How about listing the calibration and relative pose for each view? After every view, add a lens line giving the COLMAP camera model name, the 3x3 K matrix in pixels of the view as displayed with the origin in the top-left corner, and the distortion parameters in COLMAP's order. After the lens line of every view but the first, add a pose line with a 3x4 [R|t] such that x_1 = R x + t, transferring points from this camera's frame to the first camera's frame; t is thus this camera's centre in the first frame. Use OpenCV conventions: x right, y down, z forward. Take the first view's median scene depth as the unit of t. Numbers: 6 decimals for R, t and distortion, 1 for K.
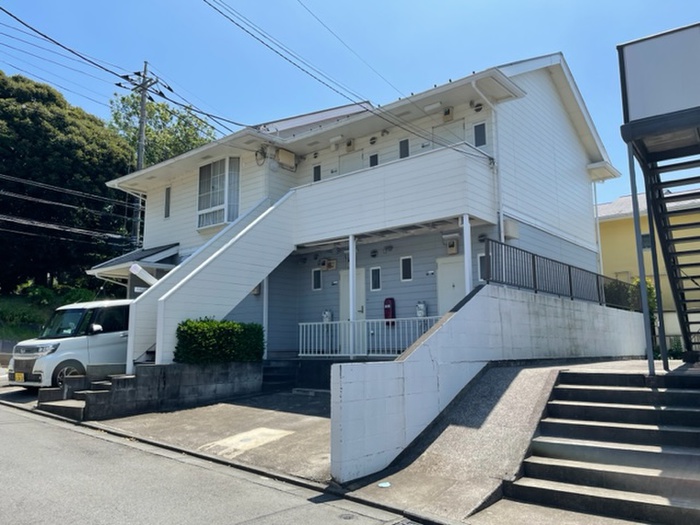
lens RADIAL K [[552.8, 0, 350.0], [0, 552.8, 262.5], [0, 0, 1]] dist [0.000371, -0.000464]
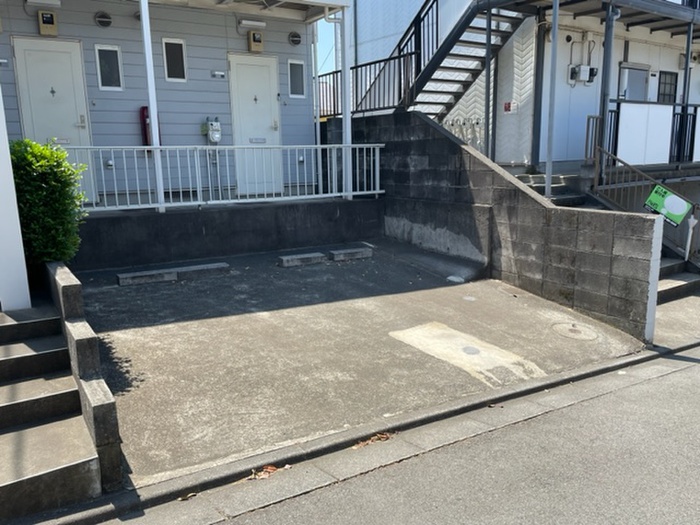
lens RADIAL K [[578.4, 0, 350.0], [0, 578.4, 262.5], [0, 0, 1]] dist [0.122915, -0.172120]
pose [[0.309834, -0.171659, 0.935166, -0.497009], [-0.123821, 0.967906, 0.218692, 0.062111], [-0.942694, -0.183551, 0.278635, 0.585288]]
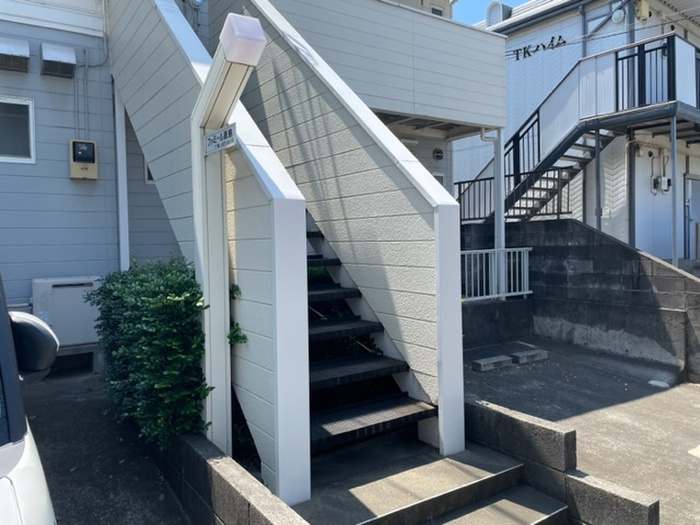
lens RADIAL K [[523.4, 0, 350.0], [0, 523.4, 262.5], [0, 0, 1]] dist [0.081856, -0.117105]
pose [[0.276887, -0.031439, 0.960388, -0.516790], [-0.123279, 0.990043, 0.067952, 0.073222], [-0.952962, -0.137211, 0.270255, 0.802777]]
